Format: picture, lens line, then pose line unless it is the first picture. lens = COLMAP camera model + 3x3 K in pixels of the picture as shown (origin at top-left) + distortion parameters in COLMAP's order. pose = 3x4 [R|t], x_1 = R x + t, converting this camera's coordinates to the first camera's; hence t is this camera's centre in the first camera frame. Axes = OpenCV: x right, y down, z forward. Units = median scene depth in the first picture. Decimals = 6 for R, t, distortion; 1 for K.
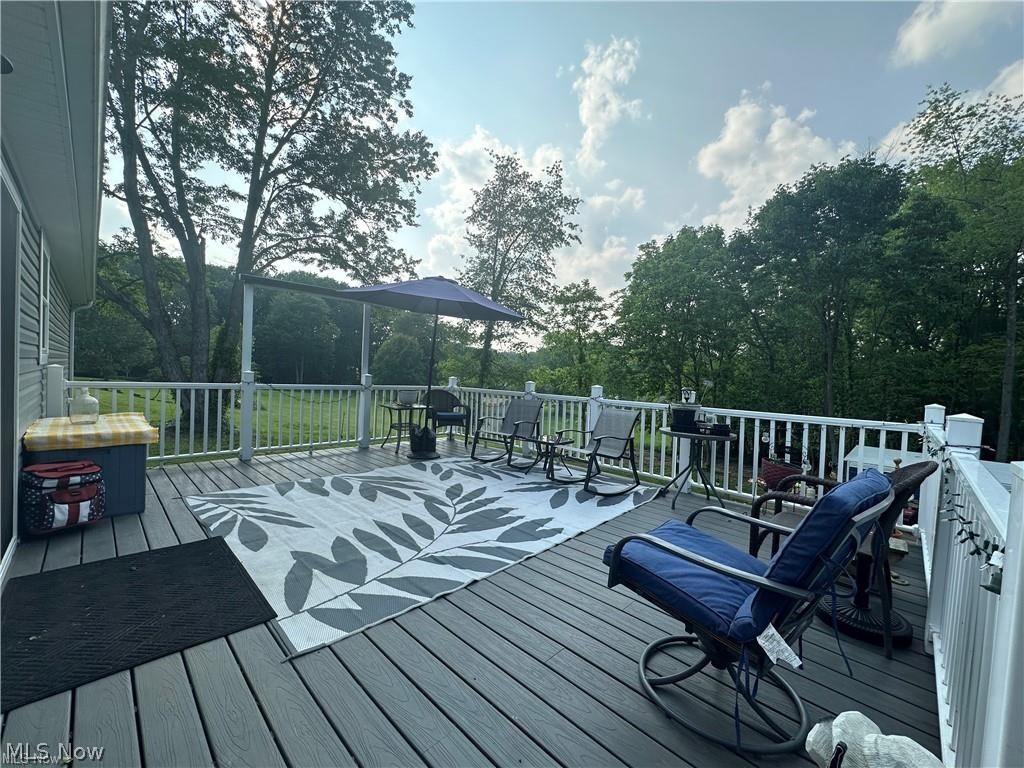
lens RADIAL K [[407.8, 0, 512.4], [0, 407.8, 385.4], [0, 0, 1]] dist [-0.005086, 0.000735]
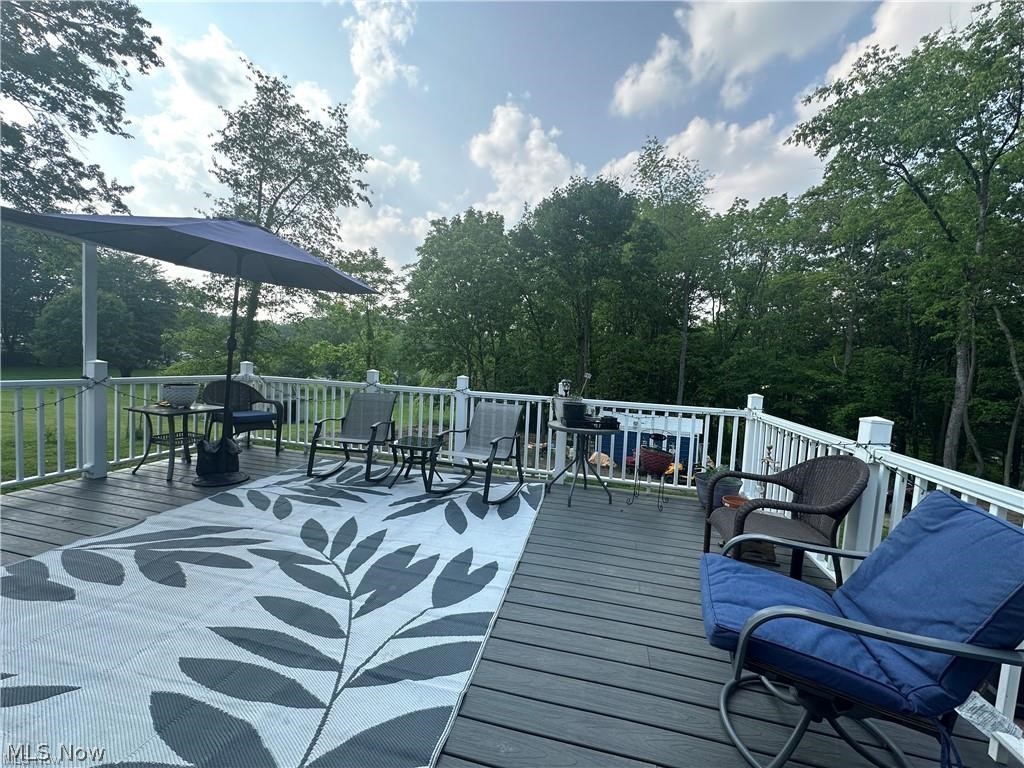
lens RADIAL K [[407.8, 0, 512.4], [0, 407.8, 385.4], [0, 0, 1]] dist [-0.005086, 0.000735]
pose [[0.859323, -0.028485, 0.510639, -0.151799], [-0.002681, 0.998183, 0.060192, -0.031970], [-0.511426, -0.053093, 0.857686, 0.176123]]
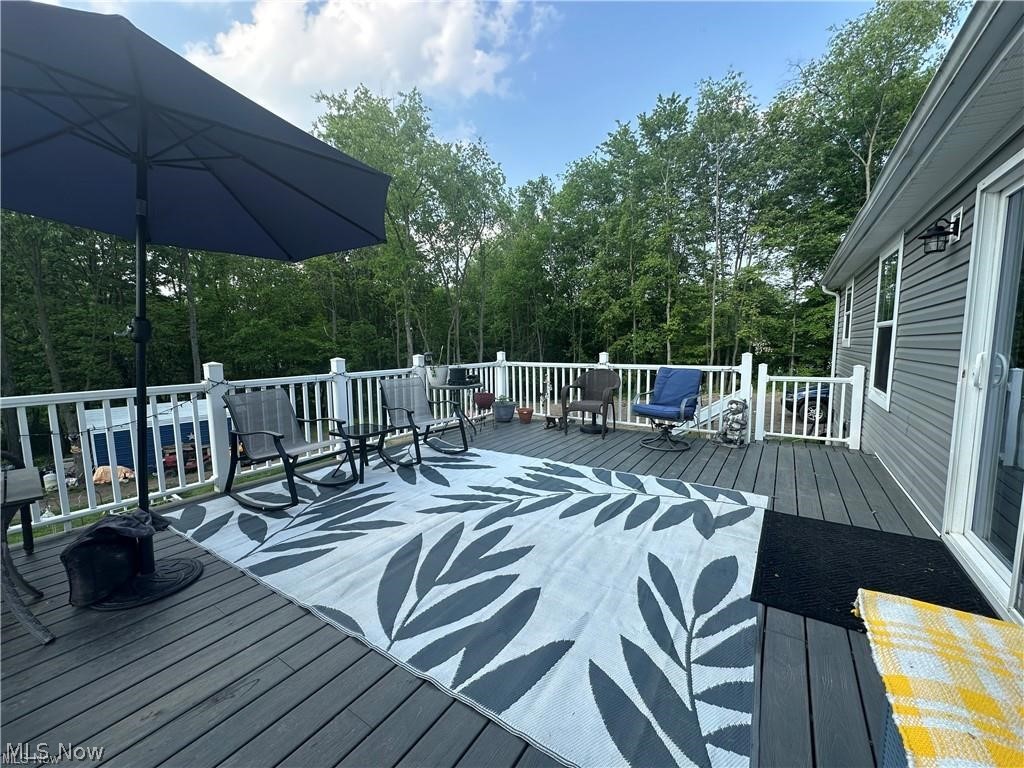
lens RADIAL K [[407.8, 0, 512.4], [0, 407.8, 385.4], [0, 0, 1]] dist [-0.005086, 0.000735]
pose [[-0.178877, -0.140938, 0.973725, -0.658160], [0.025234, 0.988704, 0.147742, -0.056837], [-0.983548, 0.050999, -0.173300, 0.778728]]
